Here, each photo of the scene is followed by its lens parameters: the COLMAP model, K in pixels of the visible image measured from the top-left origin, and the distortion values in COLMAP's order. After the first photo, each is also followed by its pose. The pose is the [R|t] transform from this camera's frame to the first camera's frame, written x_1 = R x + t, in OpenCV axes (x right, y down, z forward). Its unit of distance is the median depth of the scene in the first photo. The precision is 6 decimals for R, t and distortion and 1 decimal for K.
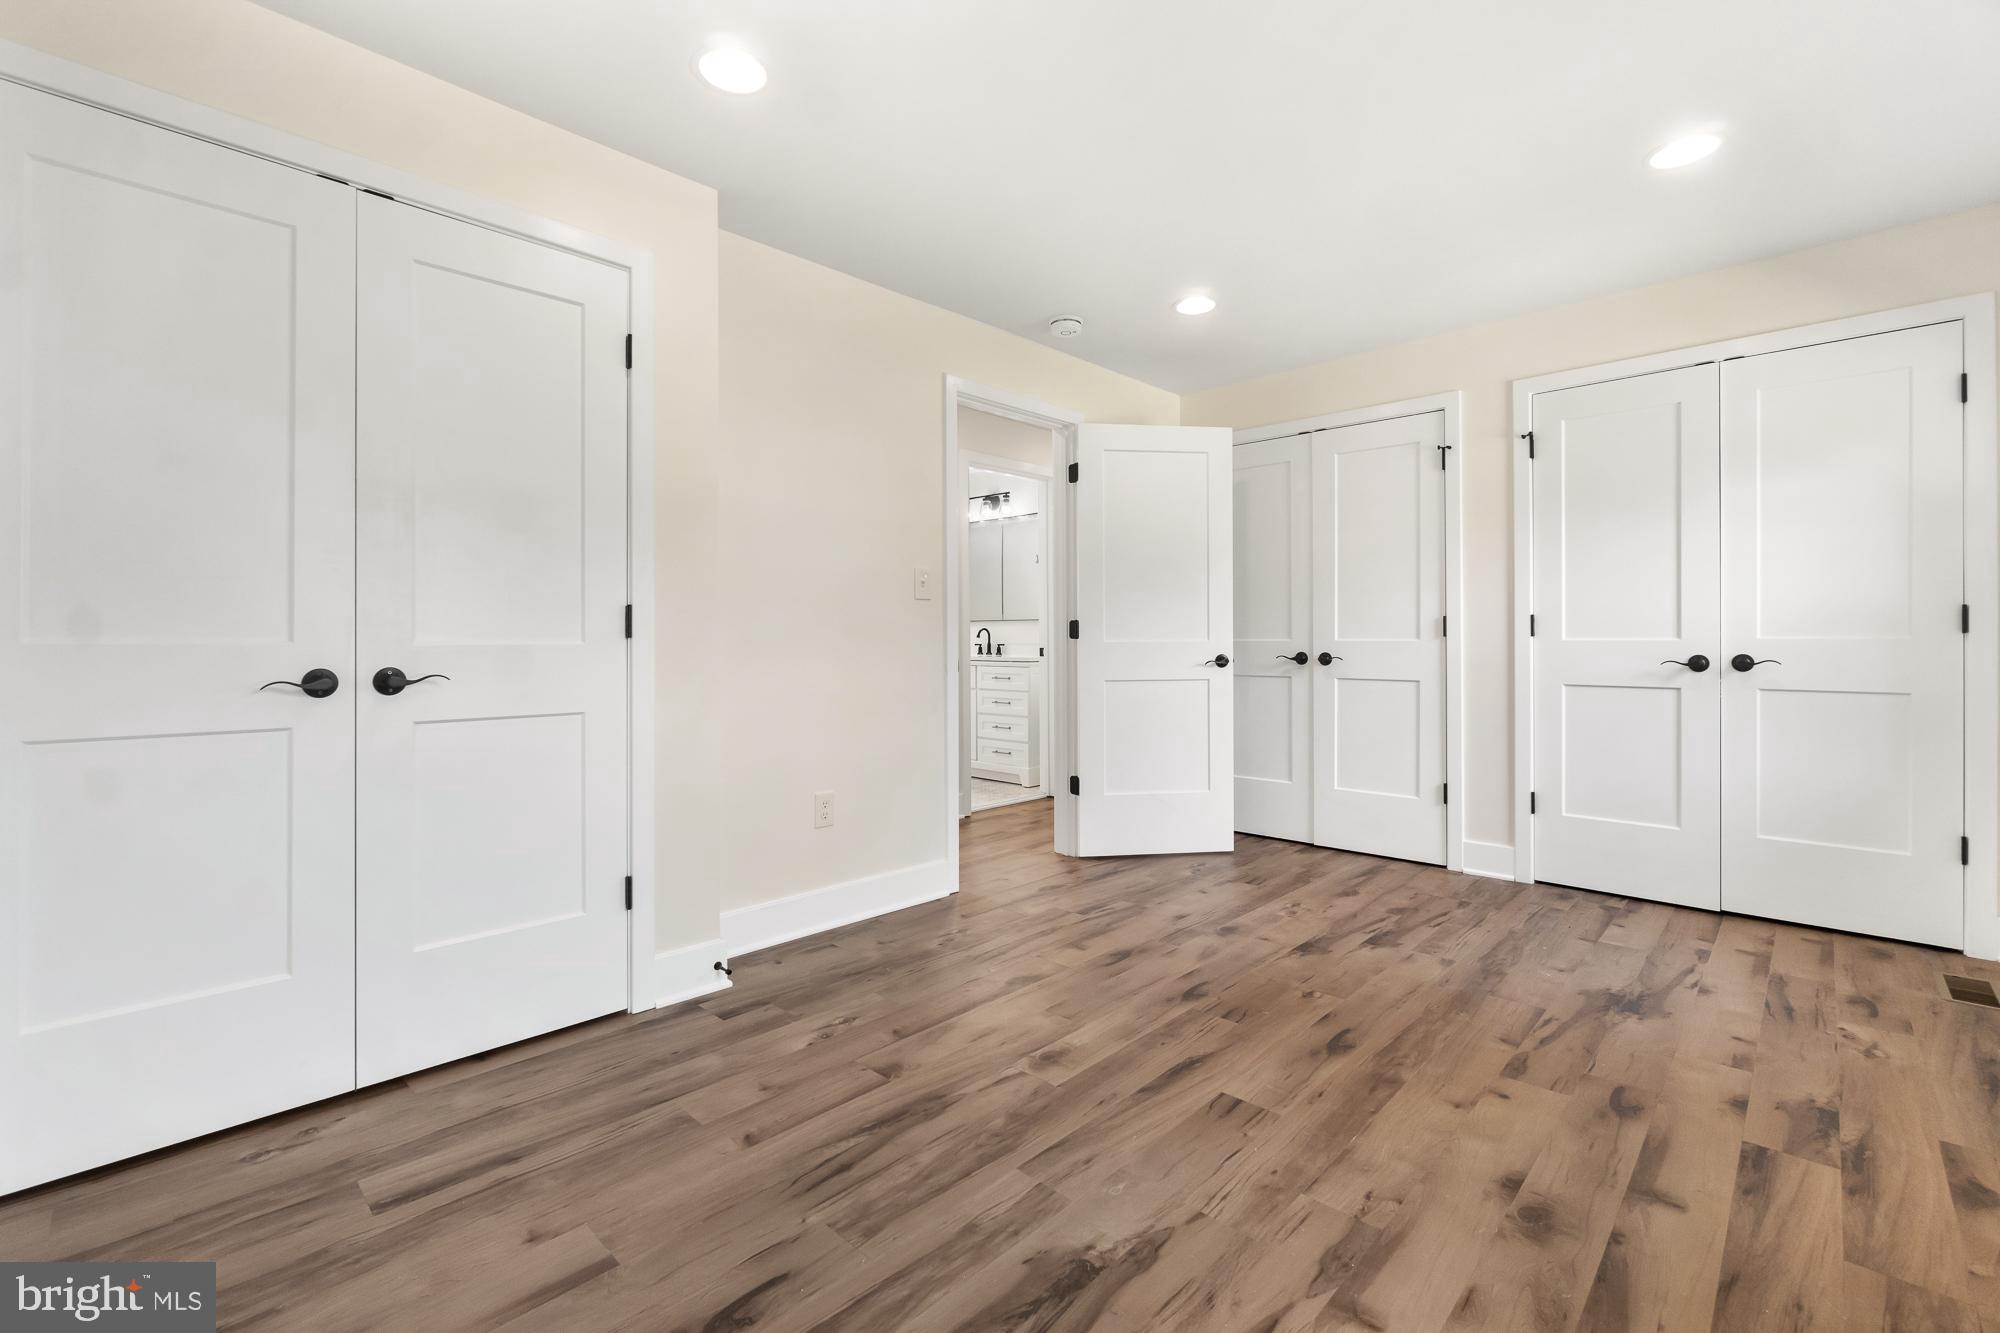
lens RADIAL K [[864.3, 0, 1000.4], [0, 864.3, 649.8], [0, 0, 1]] dist [-0.001227, -0.000497]
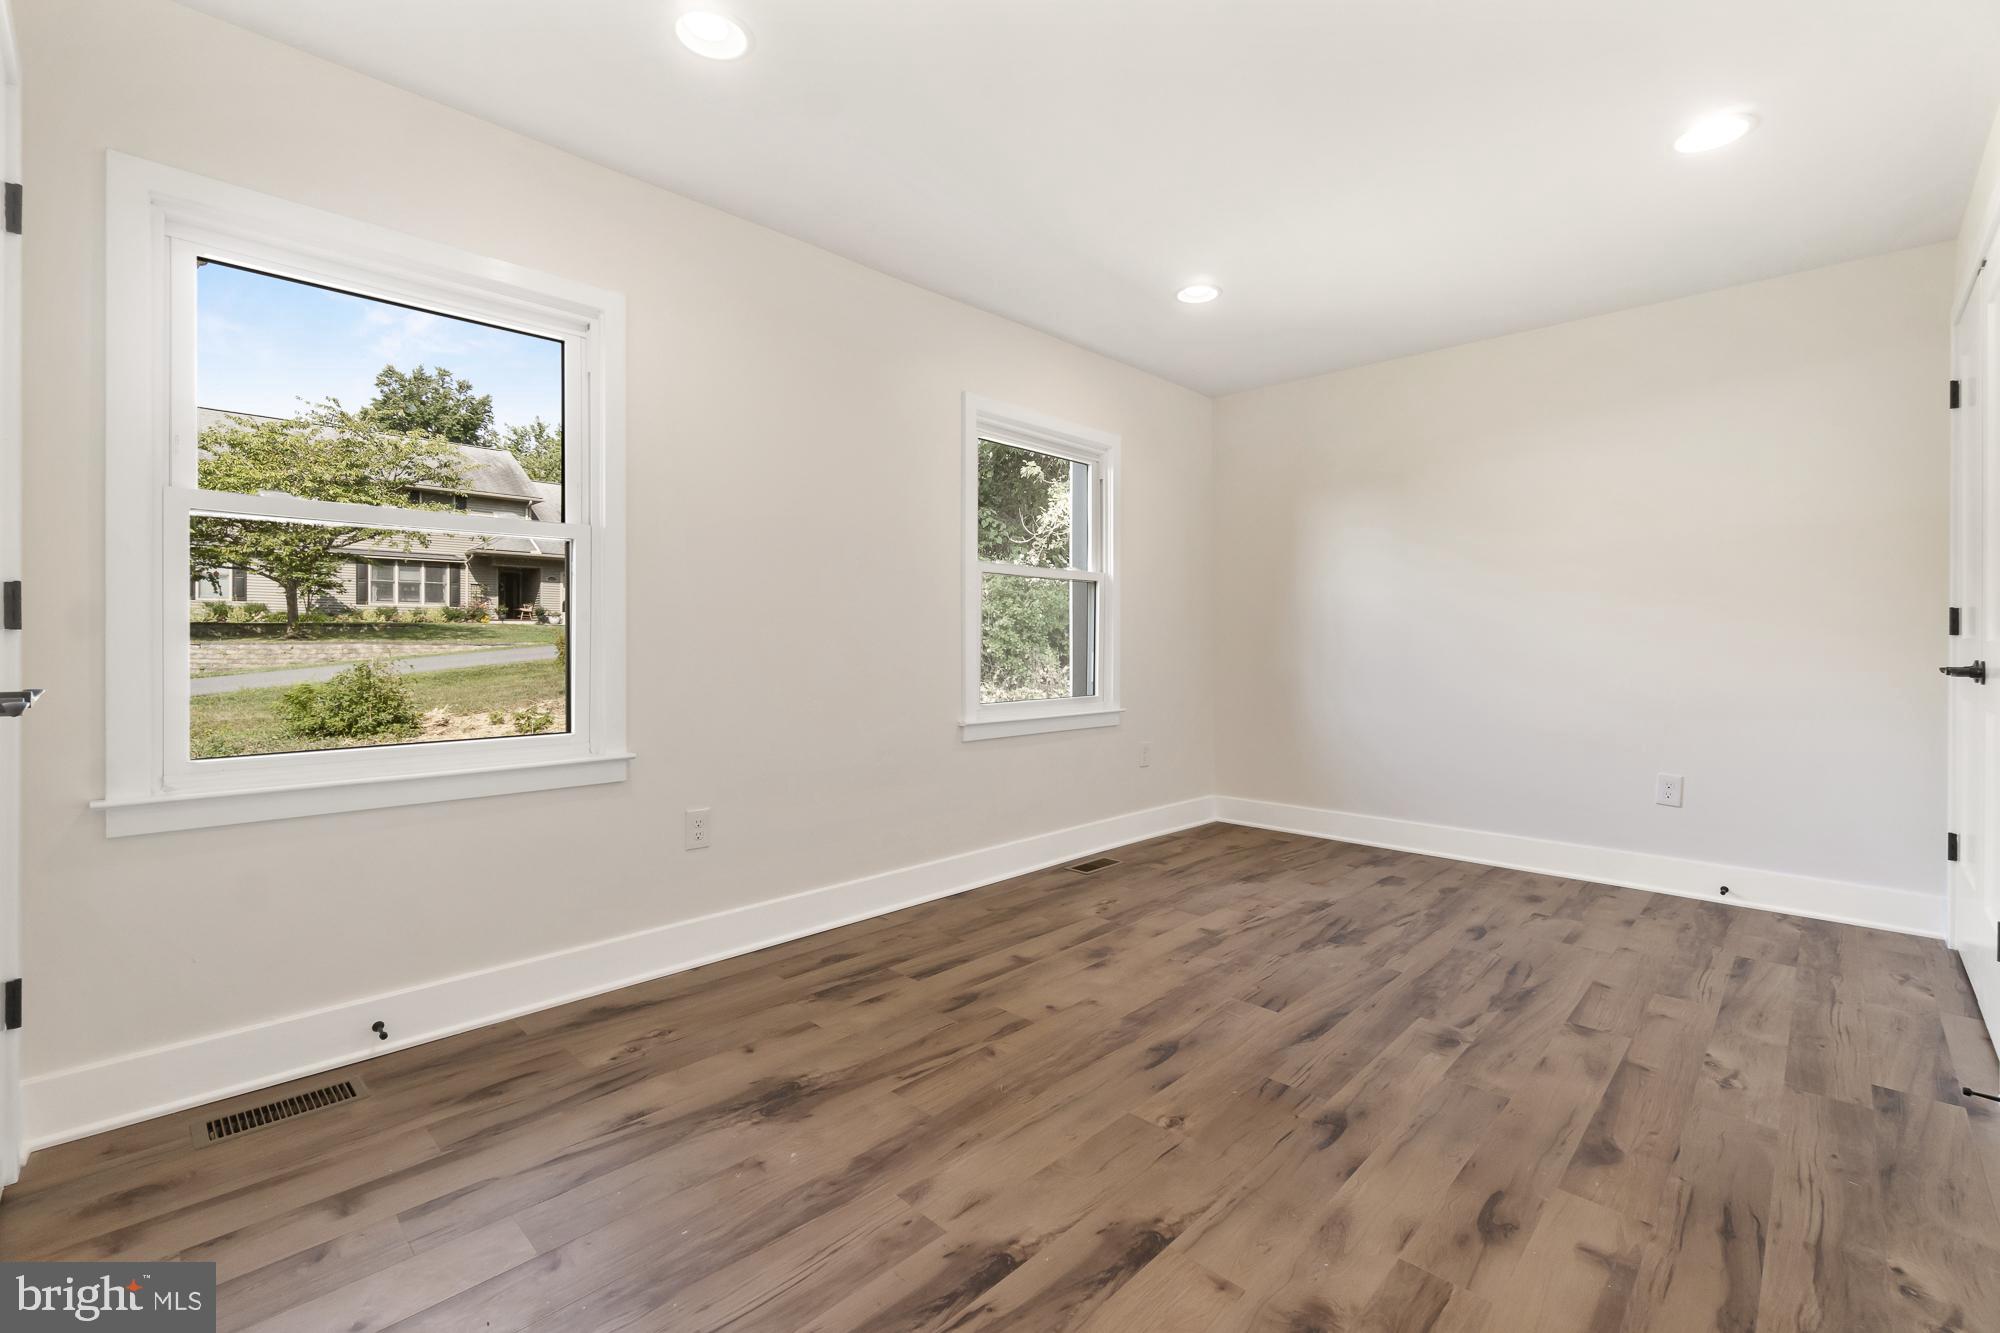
lens RADIAL K [[864.3, 0, 1002.6], [0, 864.3, 647.4], [0, 0, 1]] dist [-0.001227, -0.000497]
pose [[-0.999994, -0.000583, 0.003422, 0.570832], [-0.000518, 0.999820, 0.018976, -0.019747], [-0.003433, 0.018974, -0.999814, 1.967124]]
